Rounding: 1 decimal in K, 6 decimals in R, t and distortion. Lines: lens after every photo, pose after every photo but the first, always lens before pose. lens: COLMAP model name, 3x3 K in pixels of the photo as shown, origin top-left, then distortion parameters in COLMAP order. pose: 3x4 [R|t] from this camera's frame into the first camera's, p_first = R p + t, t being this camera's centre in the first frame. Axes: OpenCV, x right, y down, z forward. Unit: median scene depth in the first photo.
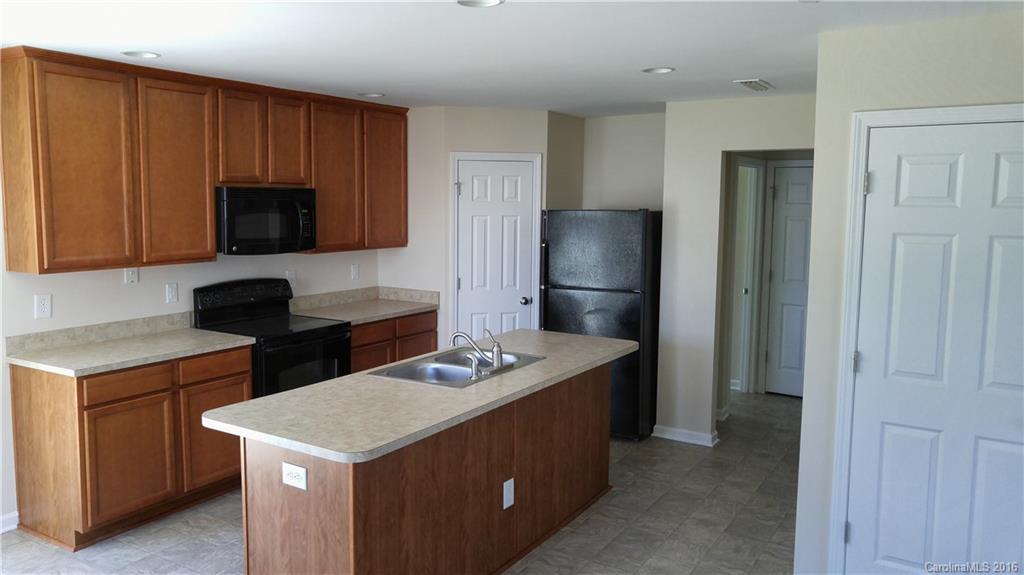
lens RADIAL K [[776.3, 0, 515.0], [0, 776.3, 278.9], [0, 0, 1]] dist [-0.001060, -0.000774]
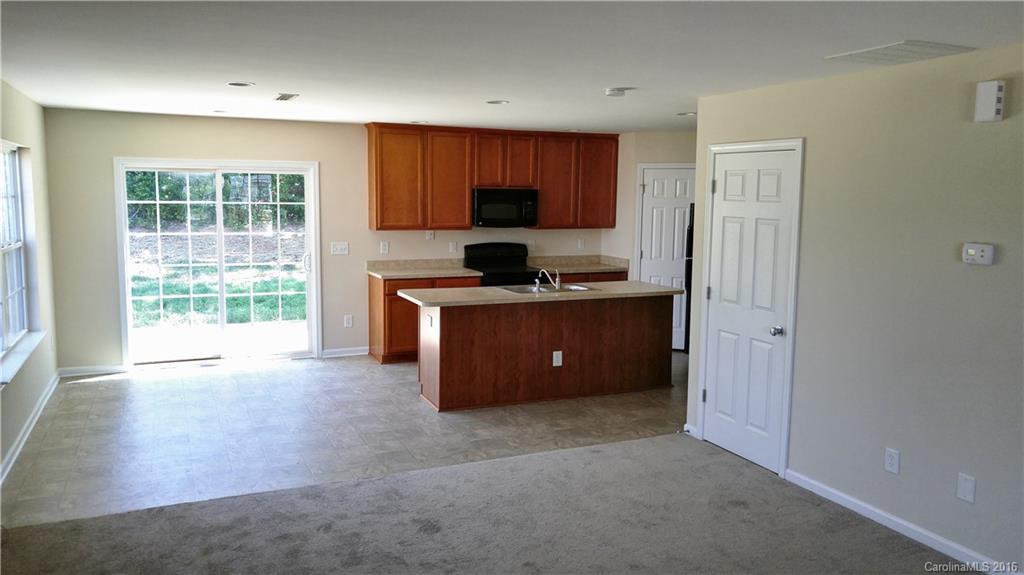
lens RADIAL K [[729.3, 0, 512.0], [0, 729.3, 287.5], [0, 0, 1]] dist [0.034421, 0.001377]
pose [[0.840944, 0.071085, -0.536433, 0.620582], [-0.059933, 0.997470, 0.038223, 0.040449], [0.537793, 0.000006, 0.843077, -0.377743]]
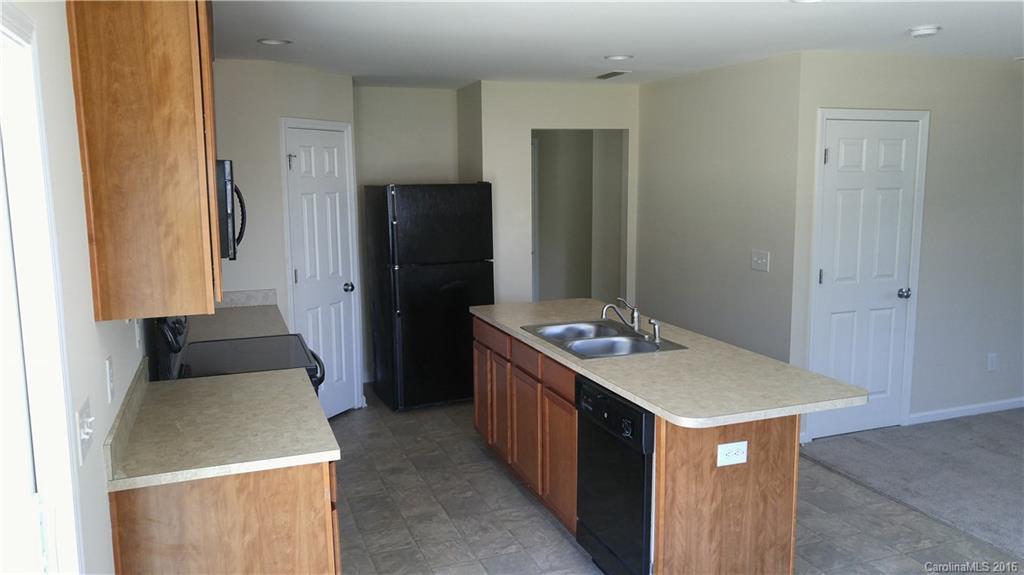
lens RADIAL K [[776.3, 0, 515.0], [0, 776.3, 278.9], [0, 0, 1]] dist [-0.001060, -0.000774]
pose [[0.600340, -0.122190, 0.790355, -0.798678], [0.095104, 0.992154, 0.081149, -0.048551], [-0.794070, 0.026449, 0.607251, 0.407672]]
